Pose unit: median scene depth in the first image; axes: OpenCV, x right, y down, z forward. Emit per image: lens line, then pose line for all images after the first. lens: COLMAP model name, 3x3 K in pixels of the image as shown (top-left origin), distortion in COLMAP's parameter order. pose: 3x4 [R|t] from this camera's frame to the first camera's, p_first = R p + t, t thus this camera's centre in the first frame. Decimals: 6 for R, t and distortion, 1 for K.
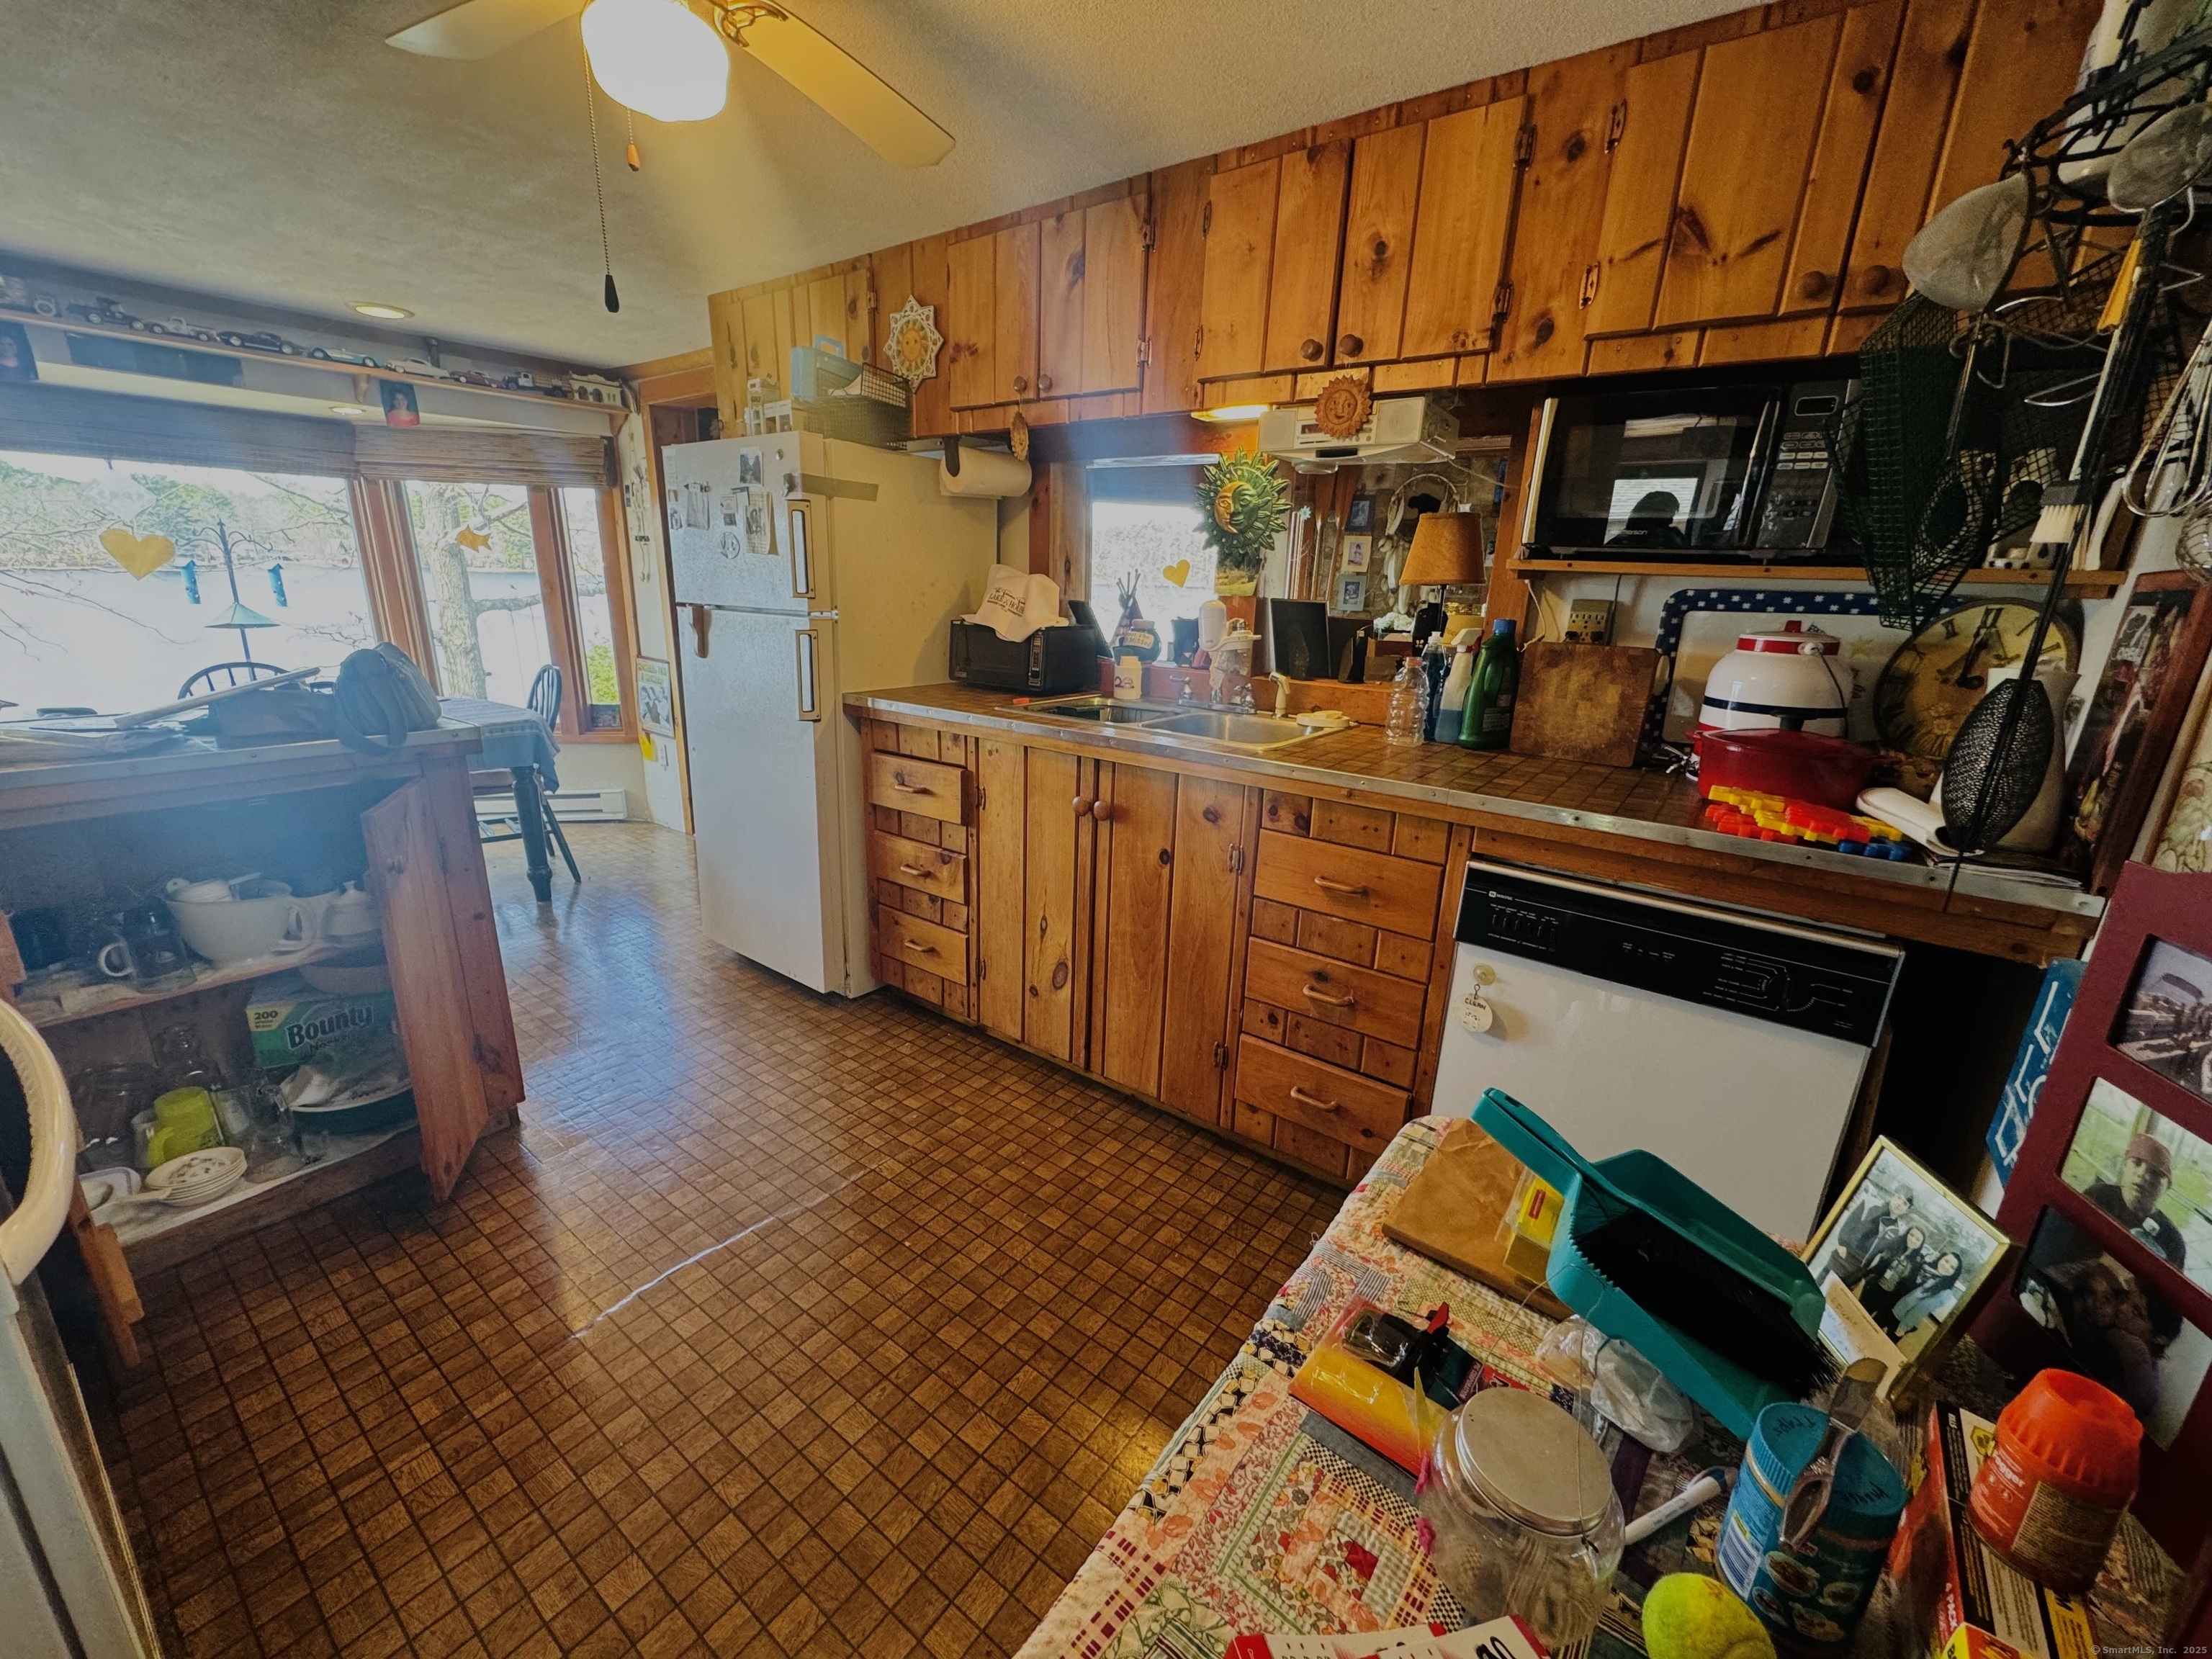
lens RADIAL K [[872.4, 0, 1106.0], [0, 872.4, 829.5], [0, 0, 1]] dist [-0.000557, -0.000042]
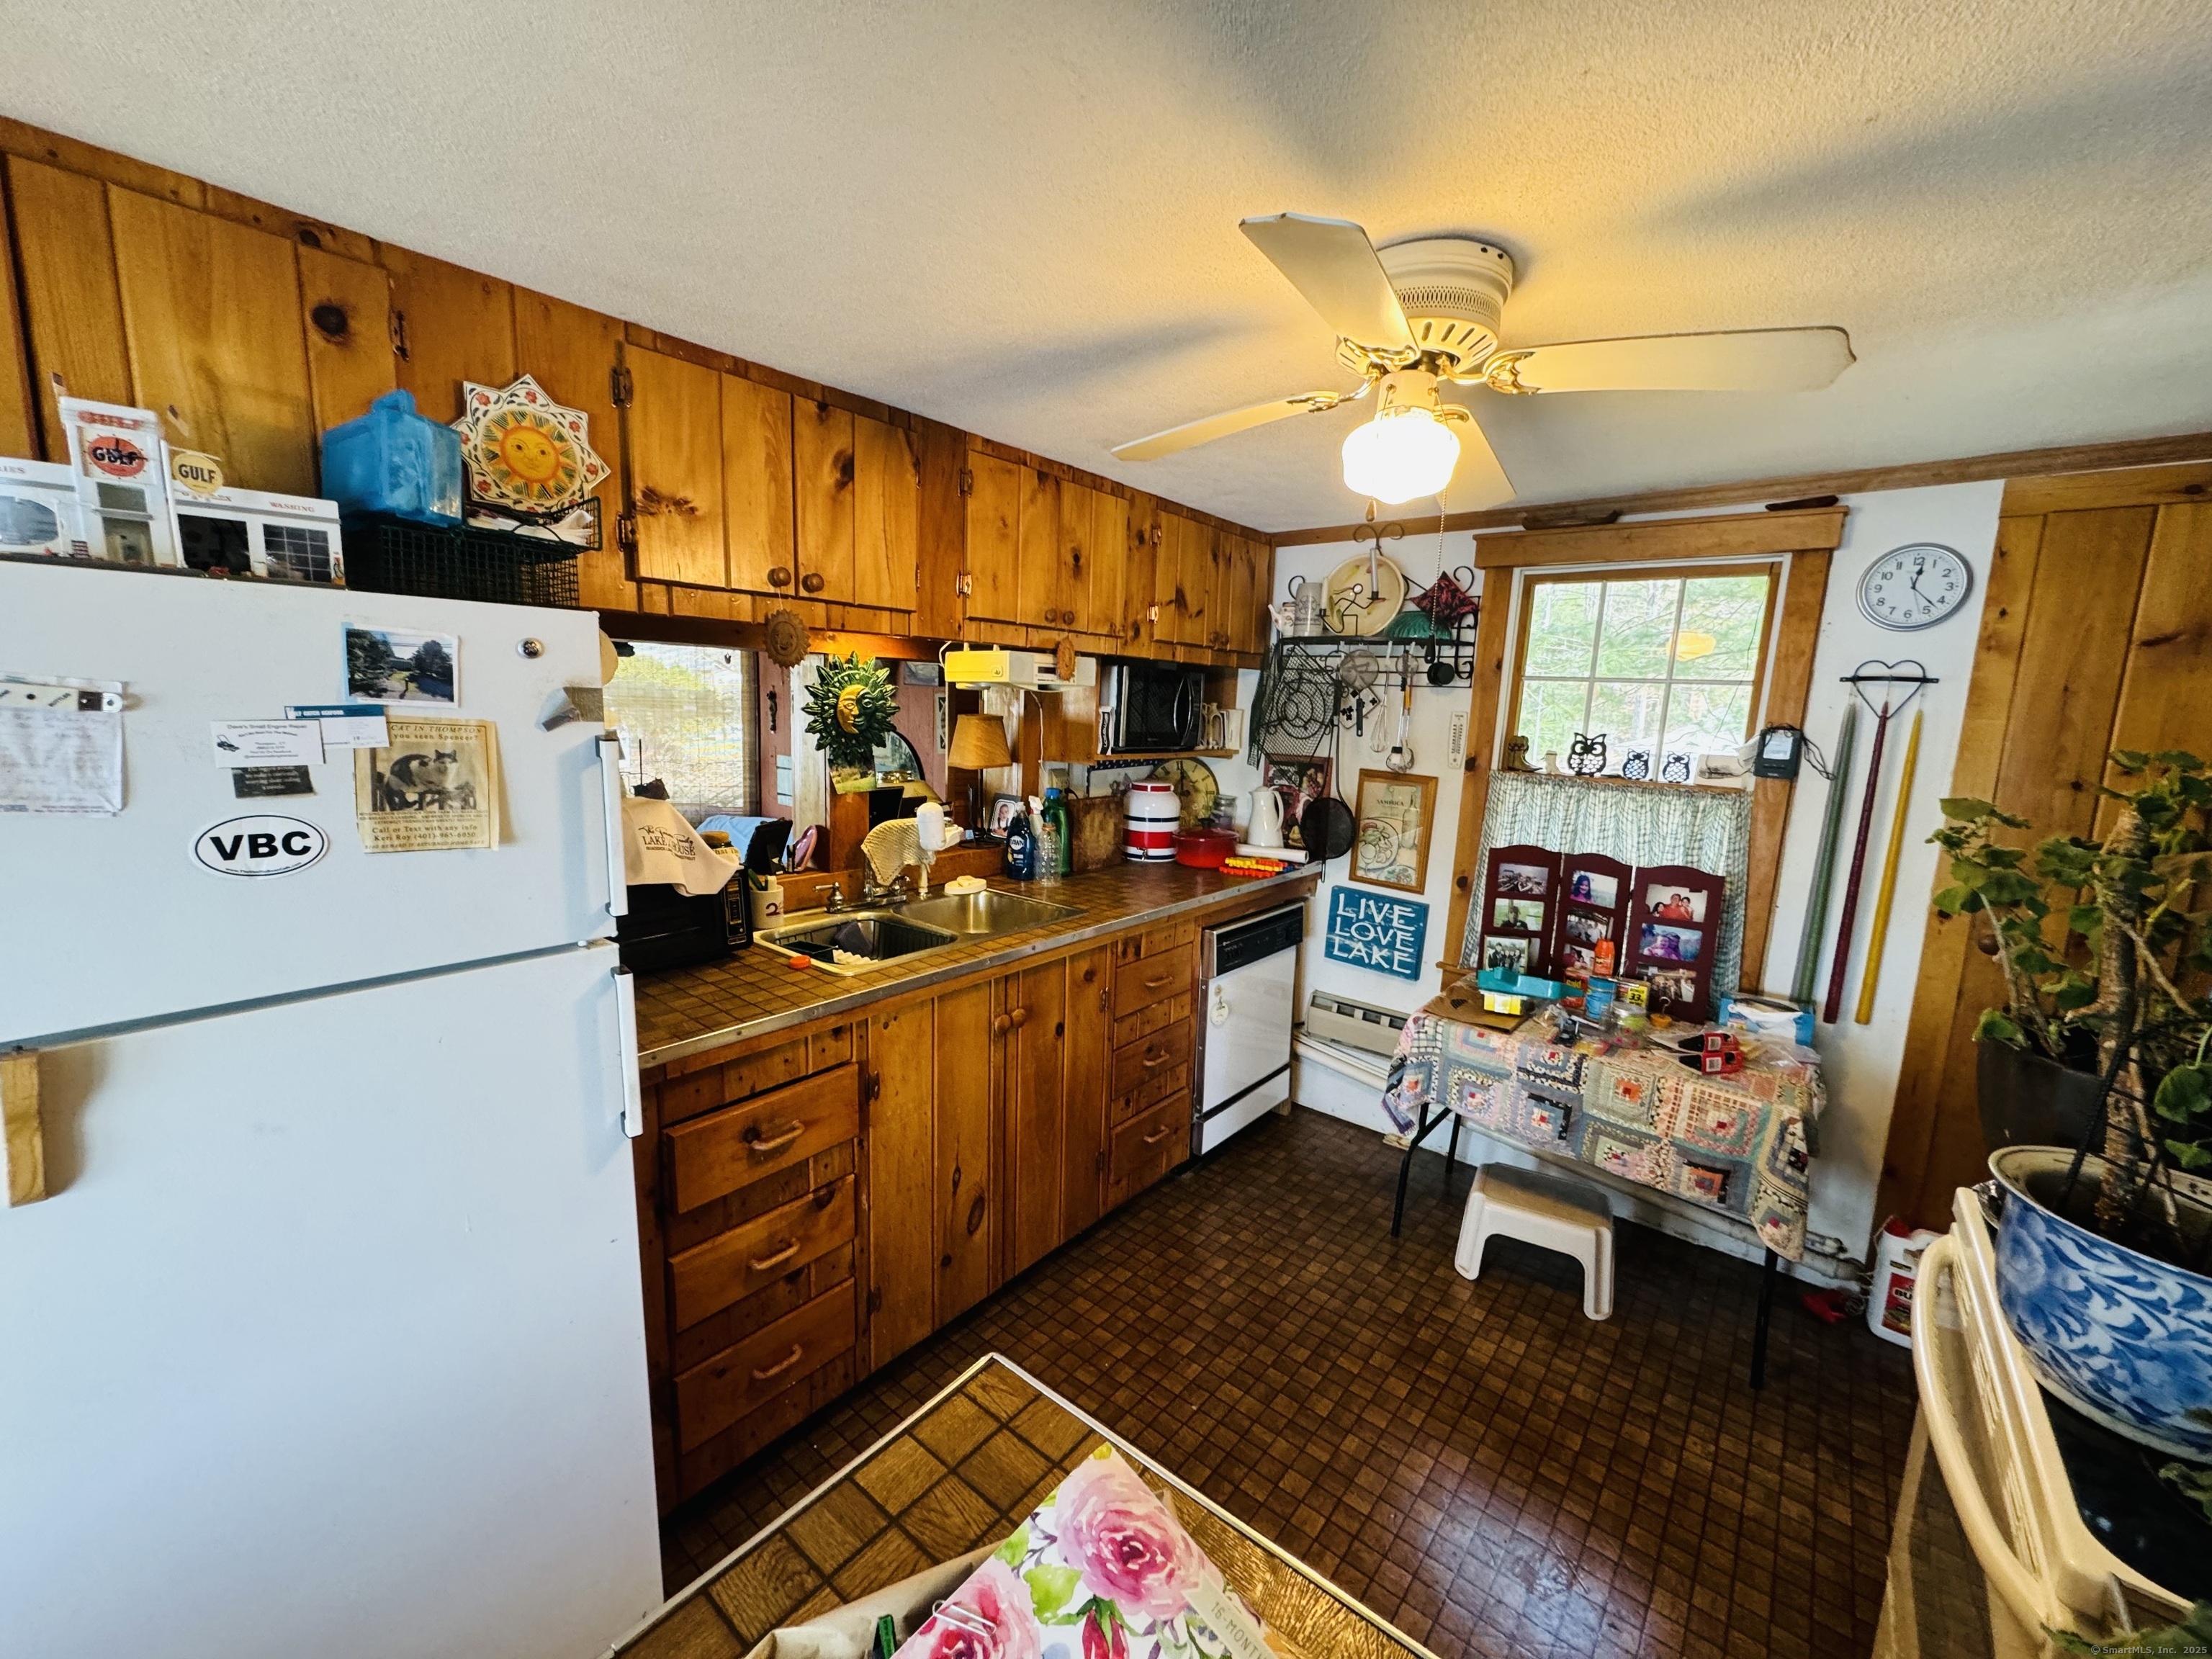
lens RADIAL K [[872.4, 0, 1106.0], [0, 872.4, 829.5], [0, 0, 1]] dist [-0.000557, -0.000042]
pose [[0.059797, -0.180849, 0.981691, -1.055727], [0.246110, 0.955763, 0.161081, -0.408342], [-0.967396, 0.231972, 0.101660, 0.812092]]
